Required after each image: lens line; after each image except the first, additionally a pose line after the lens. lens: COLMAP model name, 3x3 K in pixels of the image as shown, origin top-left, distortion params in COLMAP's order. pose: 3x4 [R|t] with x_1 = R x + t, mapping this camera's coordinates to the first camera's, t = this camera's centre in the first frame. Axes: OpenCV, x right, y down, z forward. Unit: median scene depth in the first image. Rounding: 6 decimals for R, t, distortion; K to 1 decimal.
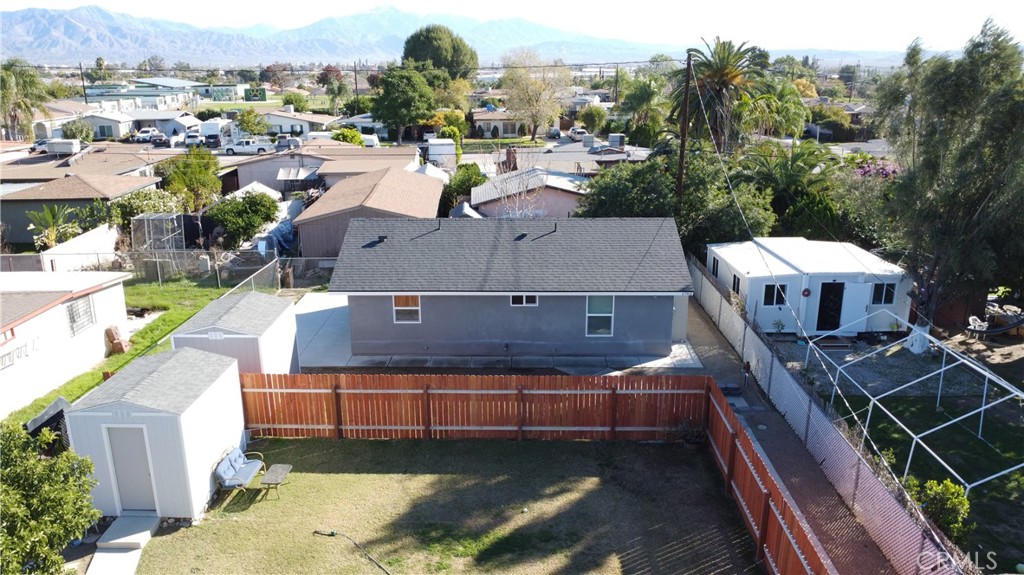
lens RADIAL K [[740.1, 0, 512.0], [0, 740.1, 287.5], [0, 0, 1]] dist [-0.027276, -0.001907]
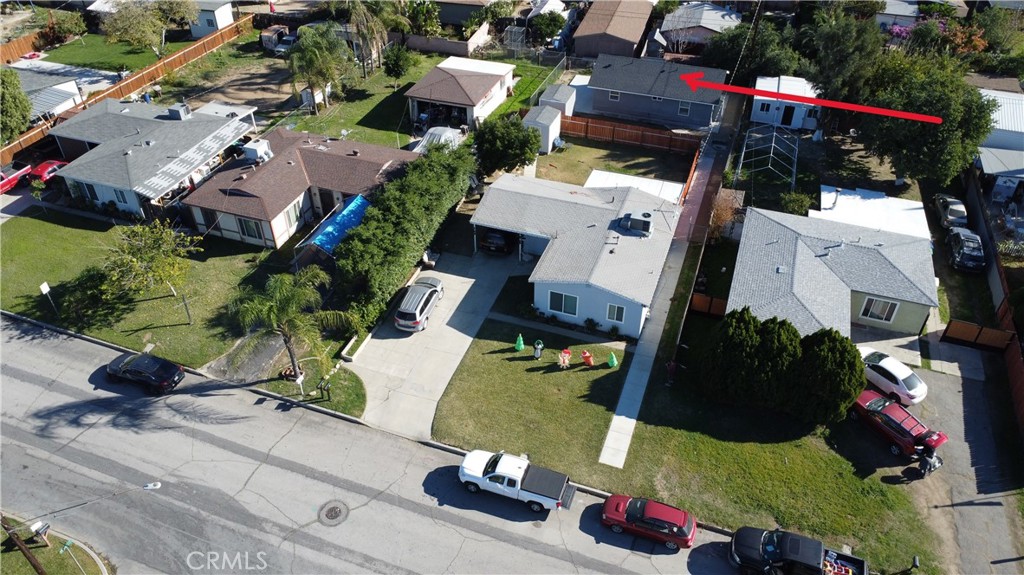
lens RADIAL K [[740.1, 0, 512.0], [0, 740.1, 287.5], [0, 0, 1]] dist [-0.027276, -0.001907]
pose [[0.945783, 0.203583, -0.253078, 0.242319], [-0.093115, 0.916427, 0.389219, -0.250296], [0.311166, -0.344551, 0.885698, -1.288976]]
